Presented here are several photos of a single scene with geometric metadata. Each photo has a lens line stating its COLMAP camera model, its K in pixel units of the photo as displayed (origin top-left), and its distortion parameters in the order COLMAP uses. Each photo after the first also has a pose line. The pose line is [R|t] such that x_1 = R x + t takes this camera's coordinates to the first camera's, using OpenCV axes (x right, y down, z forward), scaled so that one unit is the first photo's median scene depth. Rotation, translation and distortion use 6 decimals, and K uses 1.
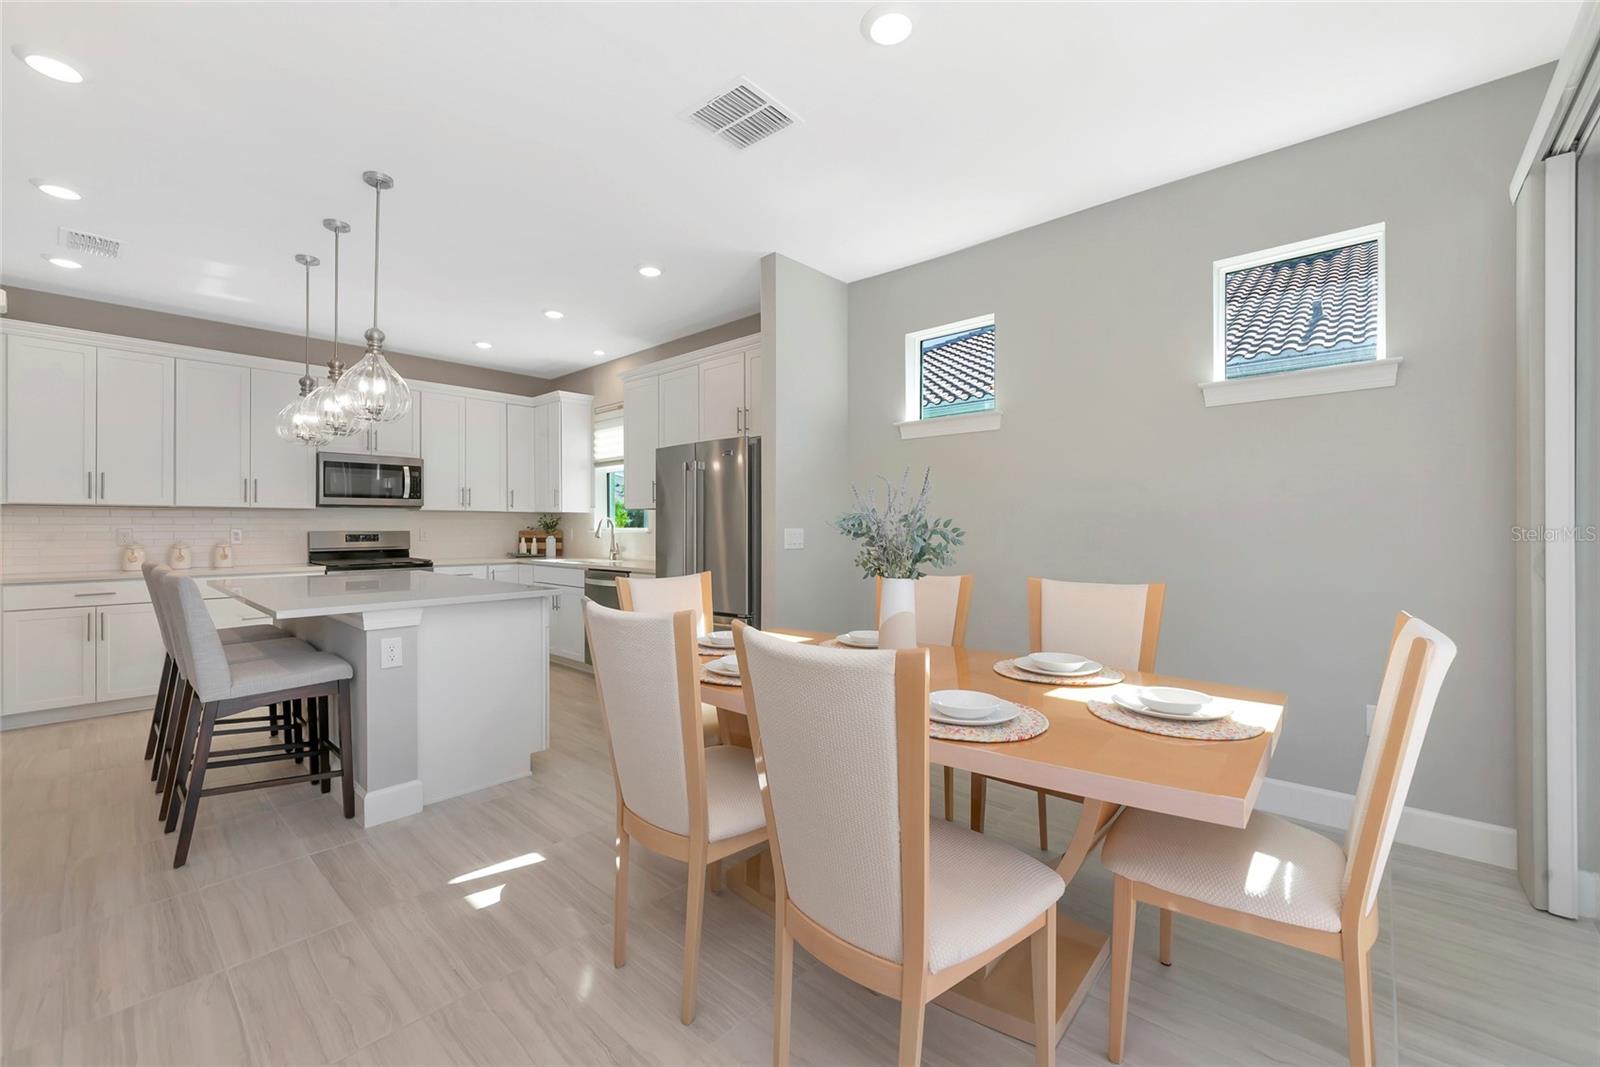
lens RADIAL K [[627.7, 0, 799.9], [0, 627.7, 536.5], [0, 0, 1]] dist [-0.010349, 0.001144]
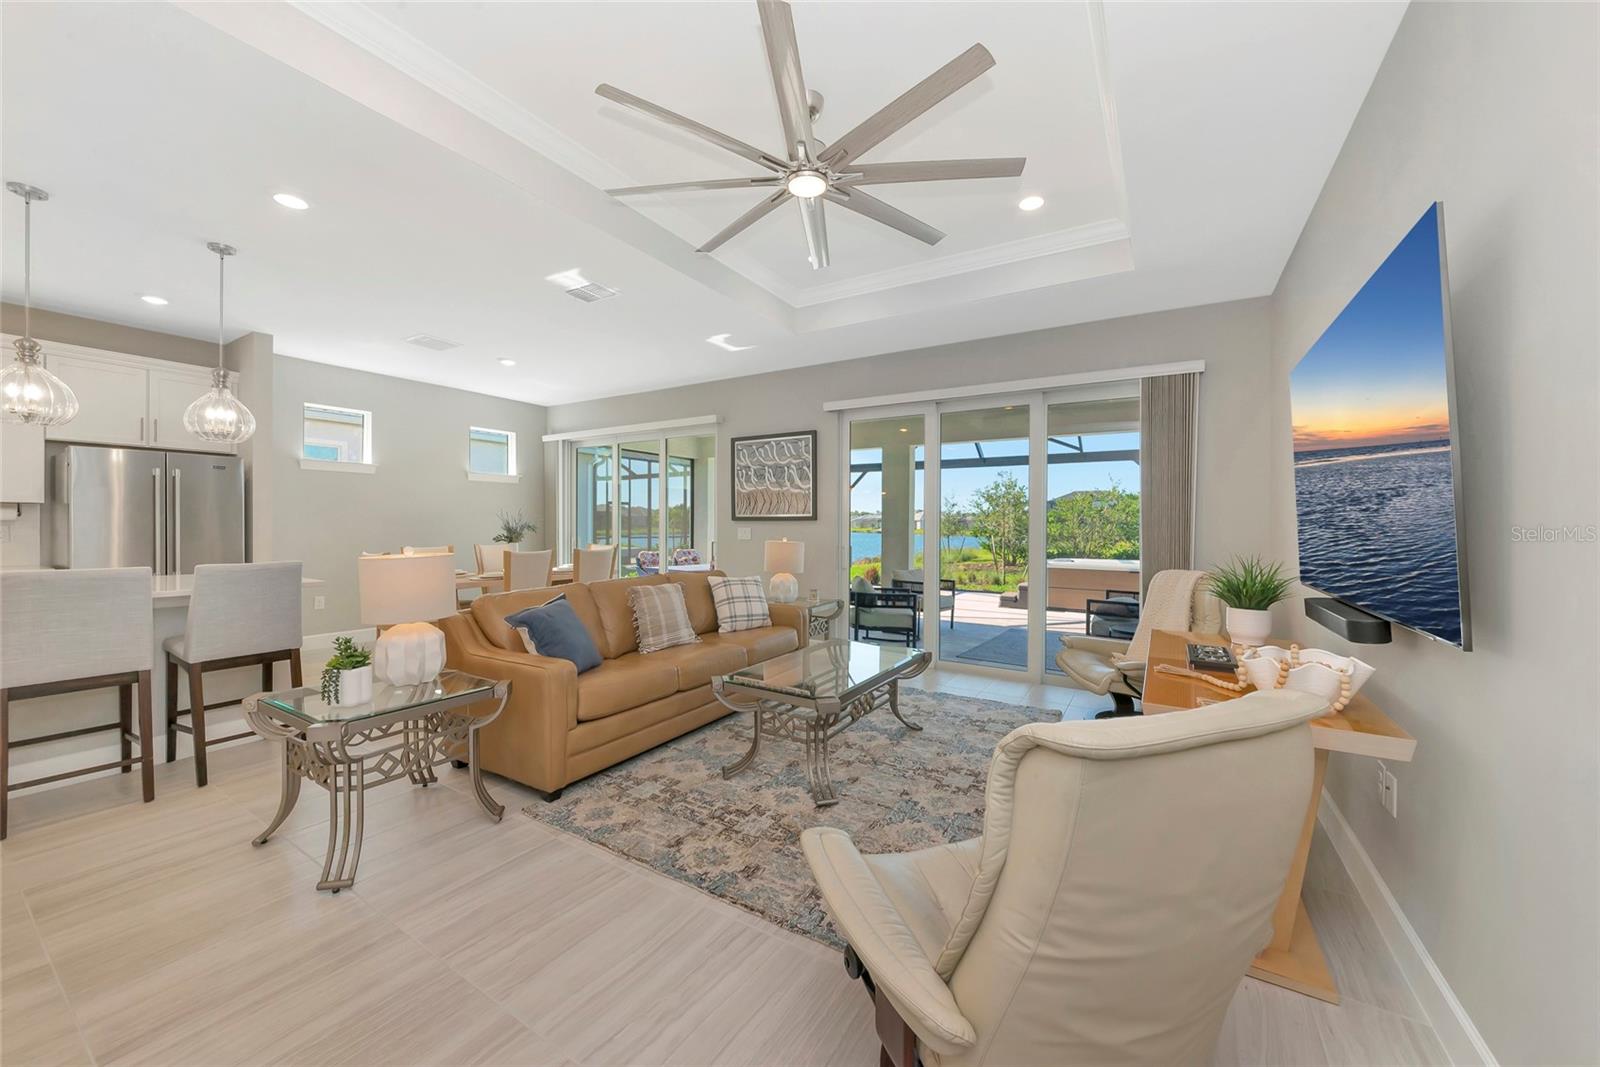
lens RADIAL K [[597.9, 0, 809.7], [0, 597.9, 530.2], [0, 0, 1]] dist [-0.006861, 0.000861]
pose [[-0.156058, -0.011014, 0.987686, -1.009273], [0.009867, 0.999871, 0.012708, -0.004492], [-0.987699, 0.011729, -0.155929, 0.020277]]
